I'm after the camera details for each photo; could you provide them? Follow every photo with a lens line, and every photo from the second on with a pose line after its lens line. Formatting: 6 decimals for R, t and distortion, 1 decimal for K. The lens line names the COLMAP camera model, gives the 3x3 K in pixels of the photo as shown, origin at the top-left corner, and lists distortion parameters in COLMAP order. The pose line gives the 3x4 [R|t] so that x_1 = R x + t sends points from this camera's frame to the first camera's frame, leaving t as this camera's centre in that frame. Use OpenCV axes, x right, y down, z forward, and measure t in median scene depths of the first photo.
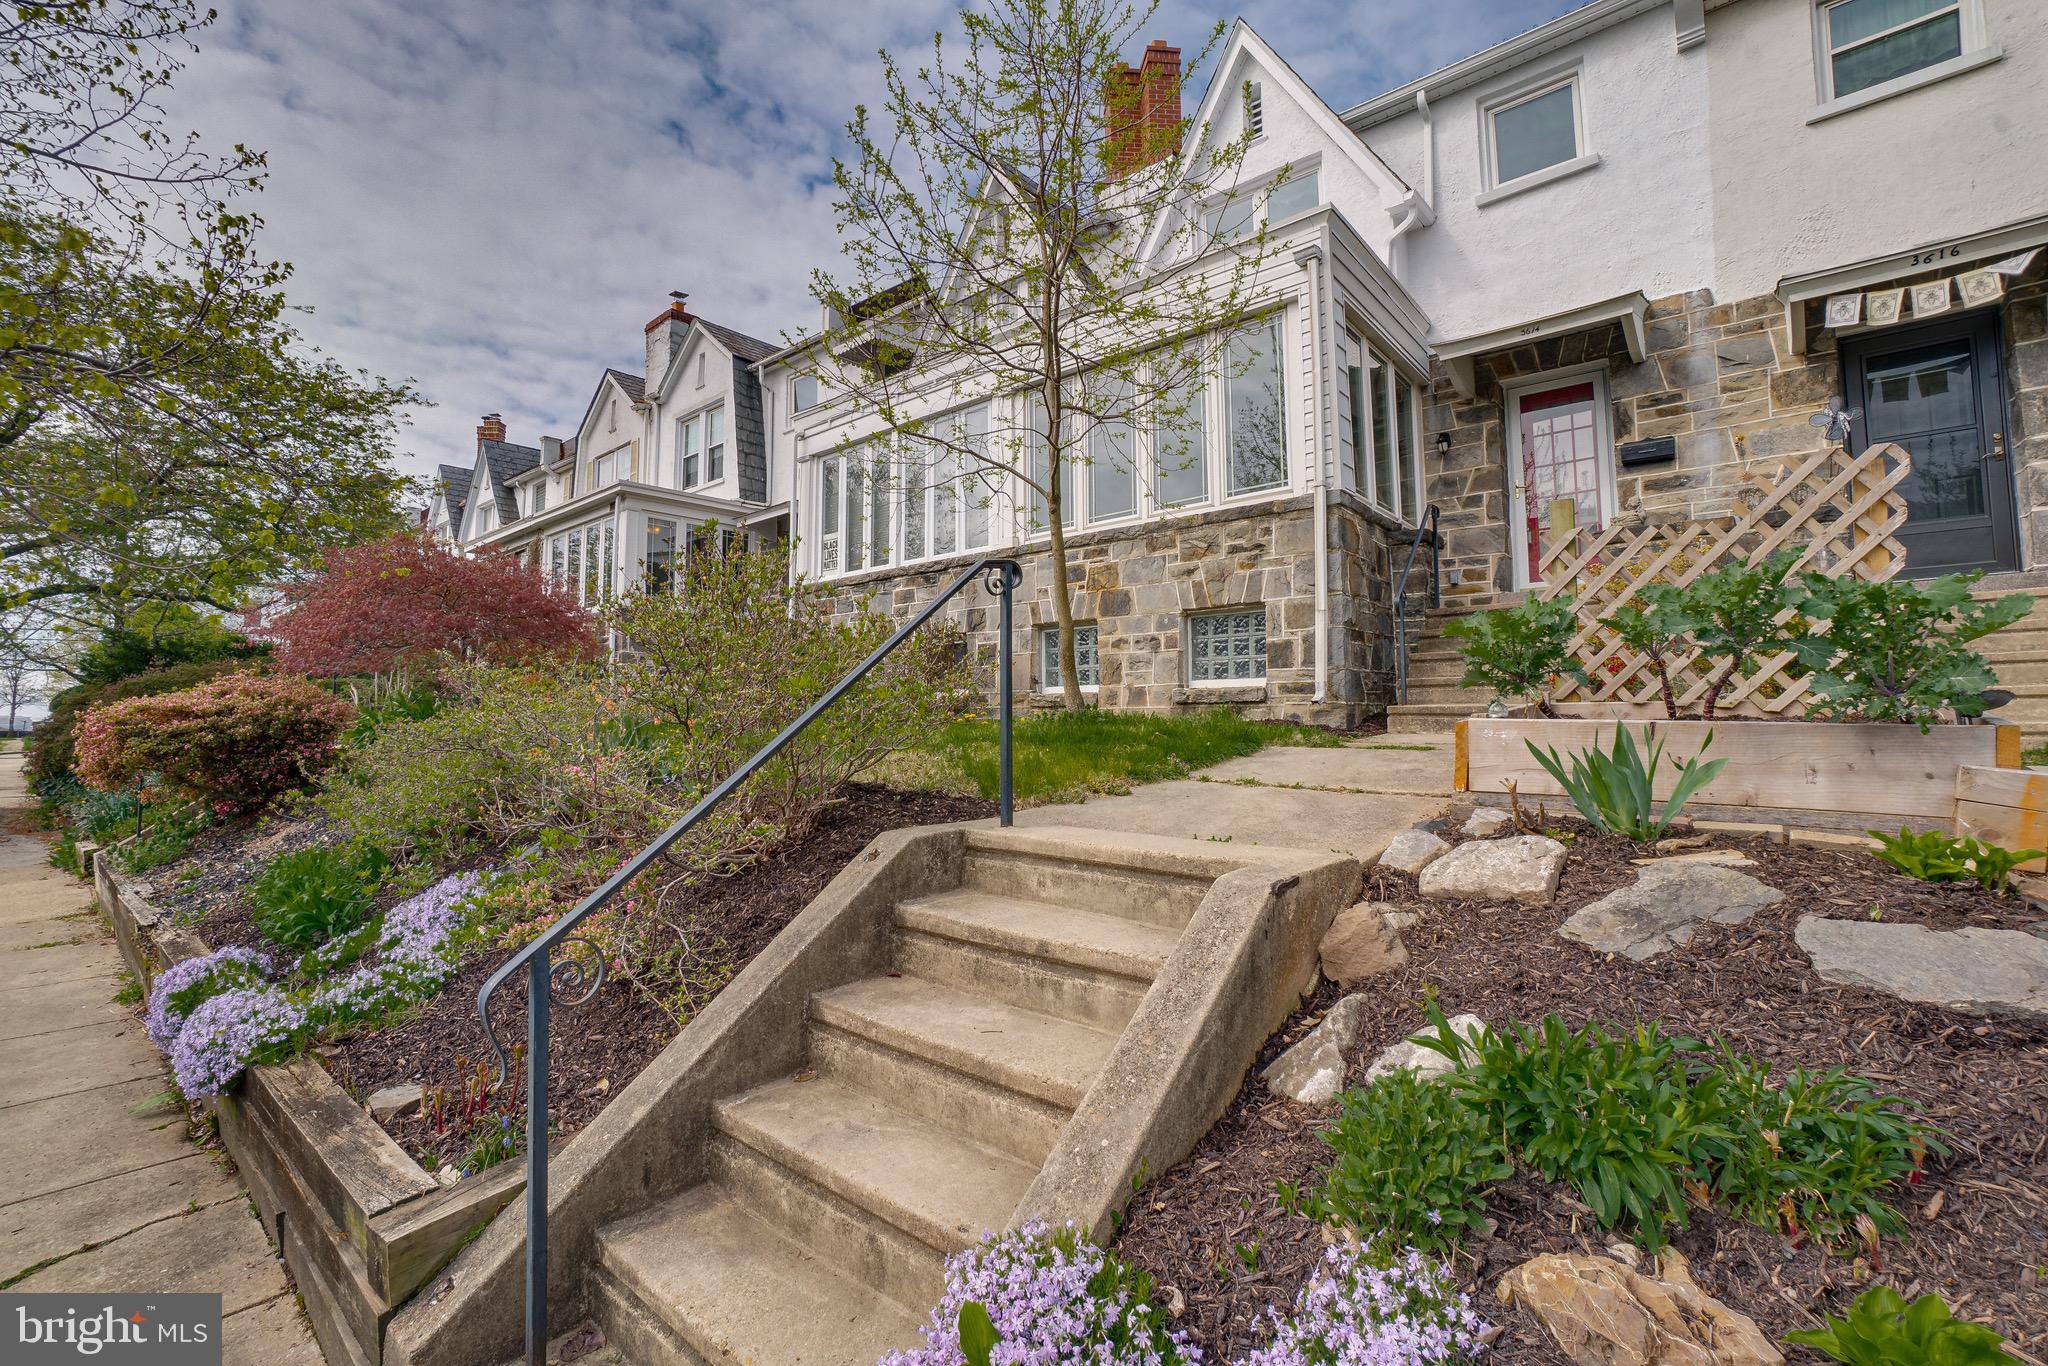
lens RADIAL K [[877.9, 0, 1024.0], [0, 877.9, 683.0], [0, 0, 1]] dist [-0.064204, 0.021013]
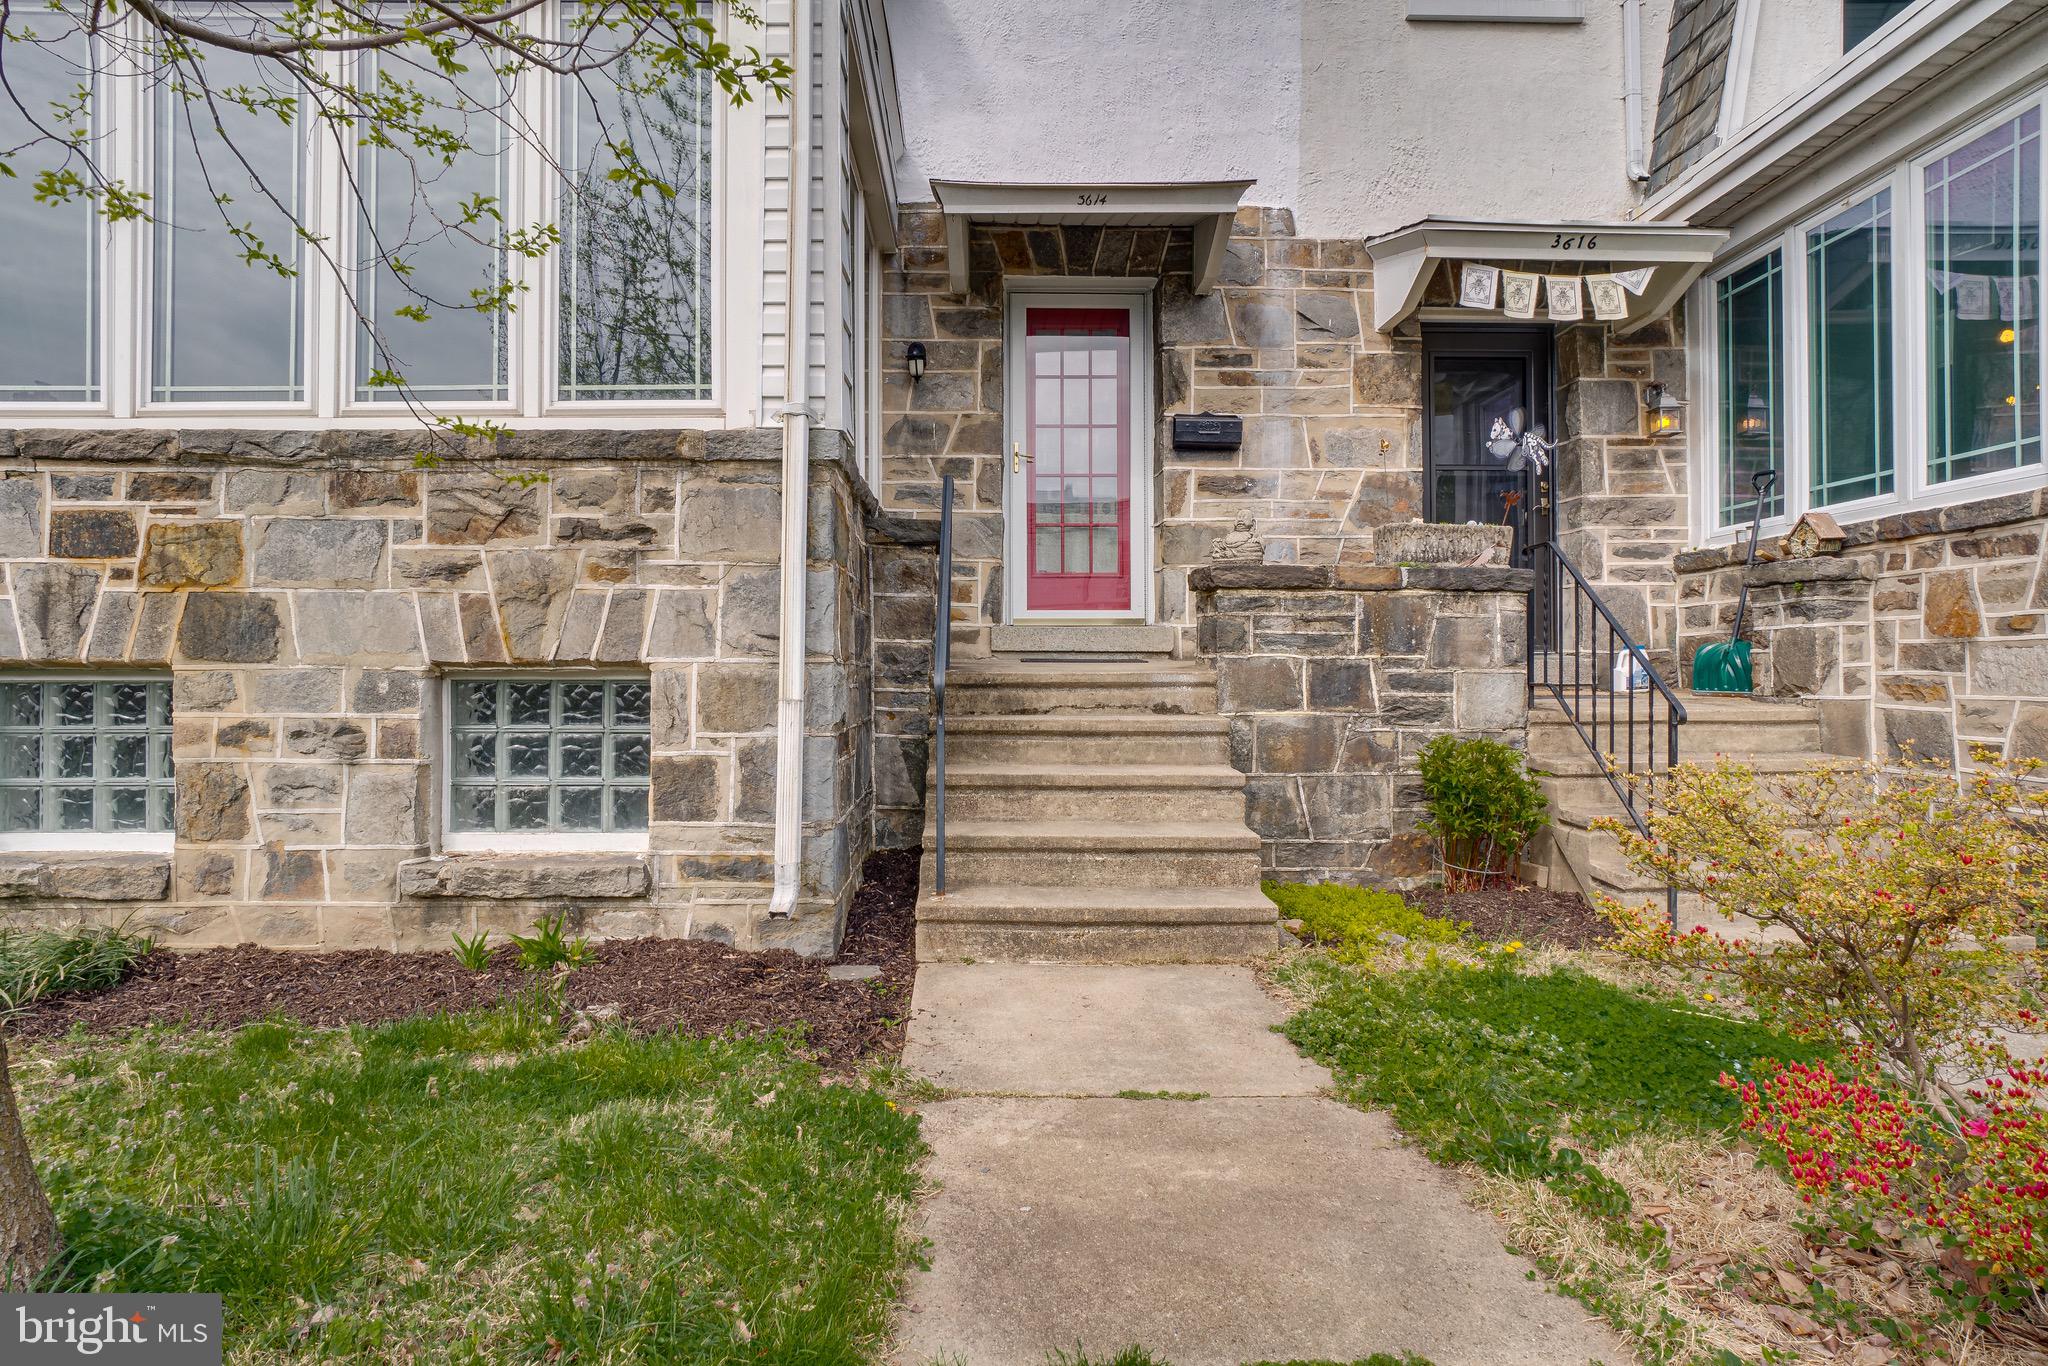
lens RADIAL K [[1136.9, 0, 1024.0], [0, 1136.9, 683.0], [0, 0, 1]] dist [-0.034281, 0.019420]
pose [[0.752381, 0.010307, 0.658647, 0.044934], [-0.036053, 0.999023, 0.025551, -0.097150], [-0.657741, -0.042970, 0.752018, 0.430893]]
